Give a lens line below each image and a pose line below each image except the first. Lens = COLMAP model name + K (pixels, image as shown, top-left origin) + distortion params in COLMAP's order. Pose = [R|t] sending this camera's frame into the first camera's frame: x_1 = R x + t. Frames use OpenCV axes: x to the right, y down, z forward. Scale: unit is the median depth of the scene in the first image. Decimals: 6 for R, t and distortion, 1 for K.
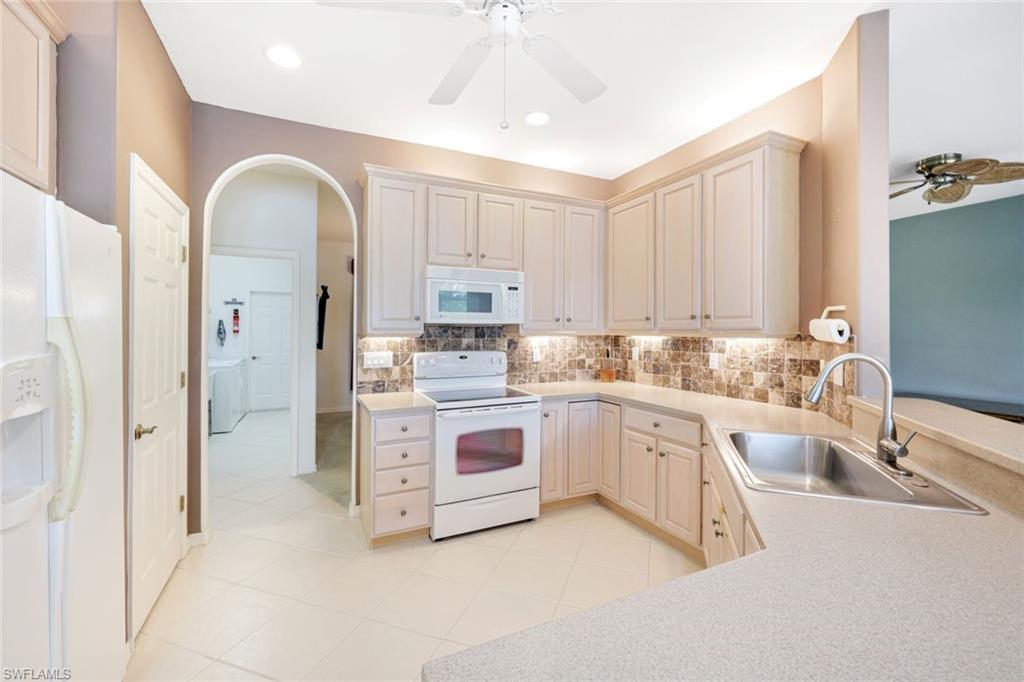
lens RADIAL K [[421.7, 0, 512.0], [0, 421.7, 341.0], [0, 0, 1]] dist [0.000043, 0.000014]
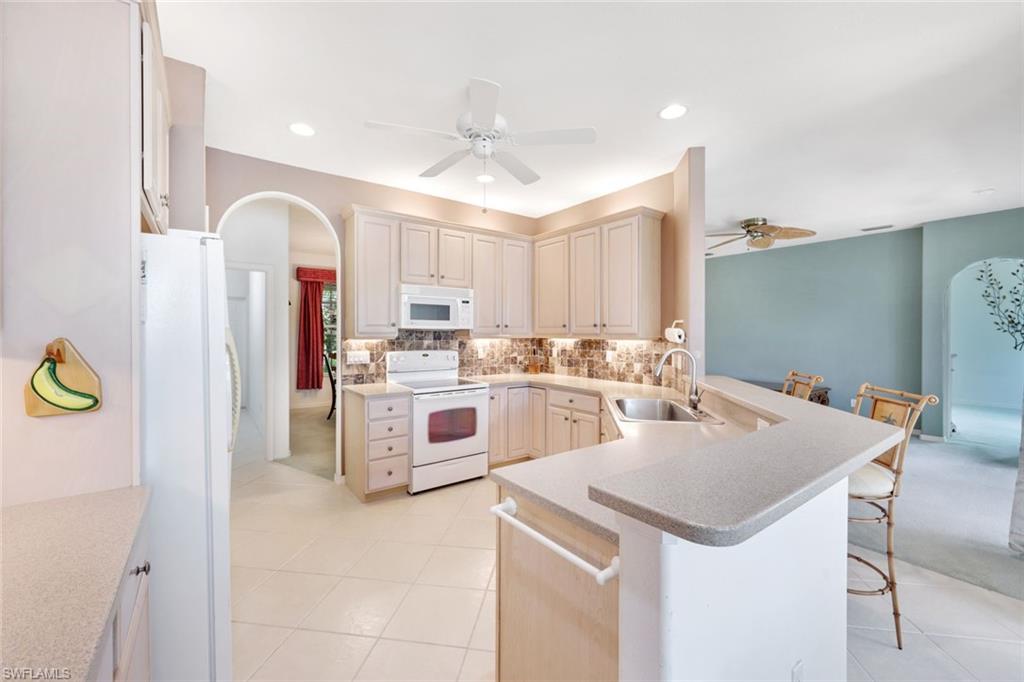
lens RADIAL K [[413.9, 0, 512.7], [0, 413.9, 331.8], [0, 0, 1]] dist [0.000581, 0.000012]
pose [[0.979286, 0.003609, 0.202450, -0.118728], [0.001760, 0.999652, -0.026334, 0.001349], [-0.202474, 0.026145, 0.978939, -0.294251]]
